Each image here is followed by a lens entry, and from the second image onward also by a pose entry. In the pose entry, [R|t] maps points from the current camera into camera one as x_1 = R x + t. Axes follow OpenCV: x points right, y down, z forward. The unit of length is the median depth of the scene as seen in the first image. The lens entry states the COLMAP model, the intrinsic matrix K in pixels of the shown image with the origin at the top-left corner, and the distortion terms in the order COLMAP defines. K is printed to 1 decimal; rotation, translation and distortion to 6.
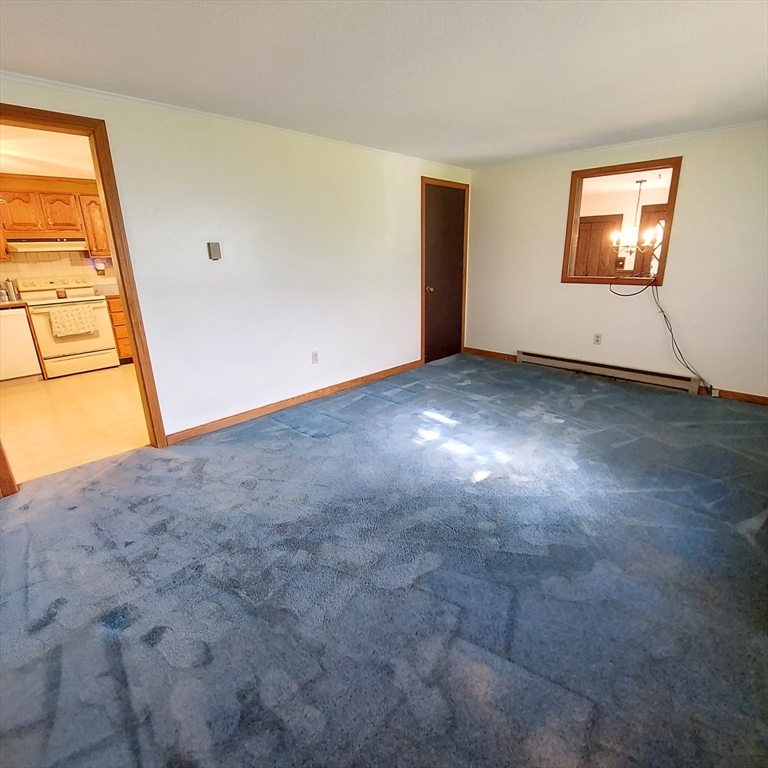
lens RADIAL K [[415.0, 0, 387.8], [0, 415.0, 381.1], [0, 0, 1]] dist [-0.006959, -0.004925]
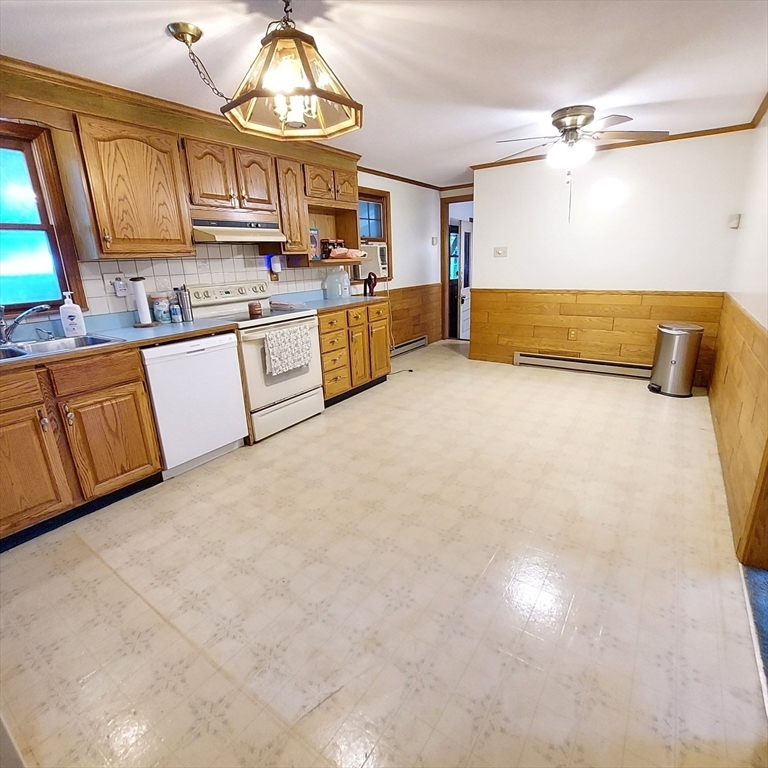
lens RADIAL K [[415.0, 0, 382.7], [0, 415.0, 382.9], [0, 0, 1]] dist [-0.006959, -0.004925]
pose [[0.980724, -0.062860, 0.185011, -0.728218], [0.065056, 0.997865, -0.005818, -0.079236], [-0.184250, 0.017742, 0.982719, 0.328094]]
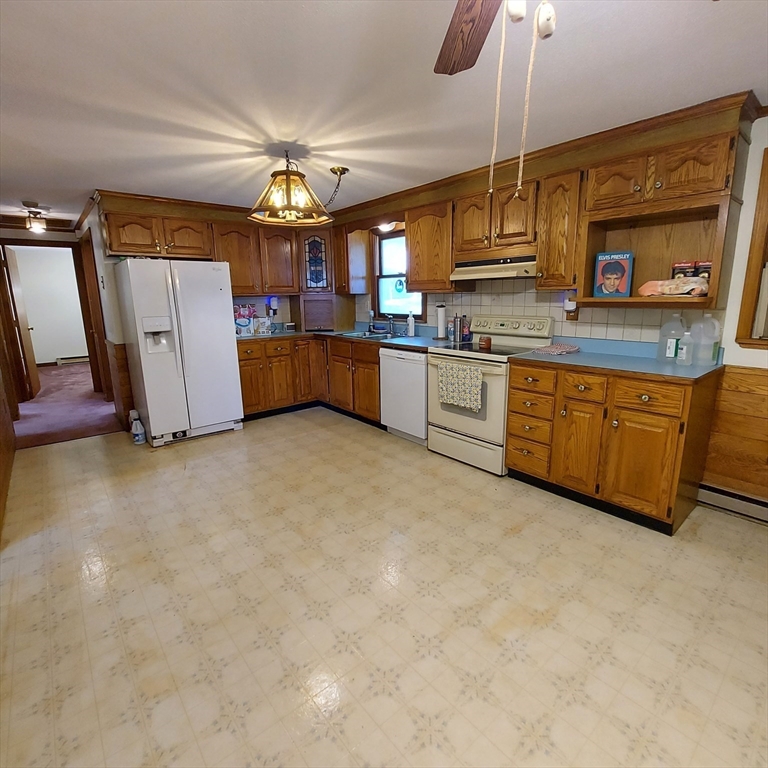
lens RADIAL K [[415.0, 0, 386.8], [0, 415.0, 383.3], [0, 0, 1]] dist [-0.006959, -0.004925]
pose [[-0.076794, 0.229072, -0.970376, -0.121022], [-0.281146, 0.928781, 0.241502, -0.269391], [0.956588, 0.291363, -0.006923, 0.879589]]
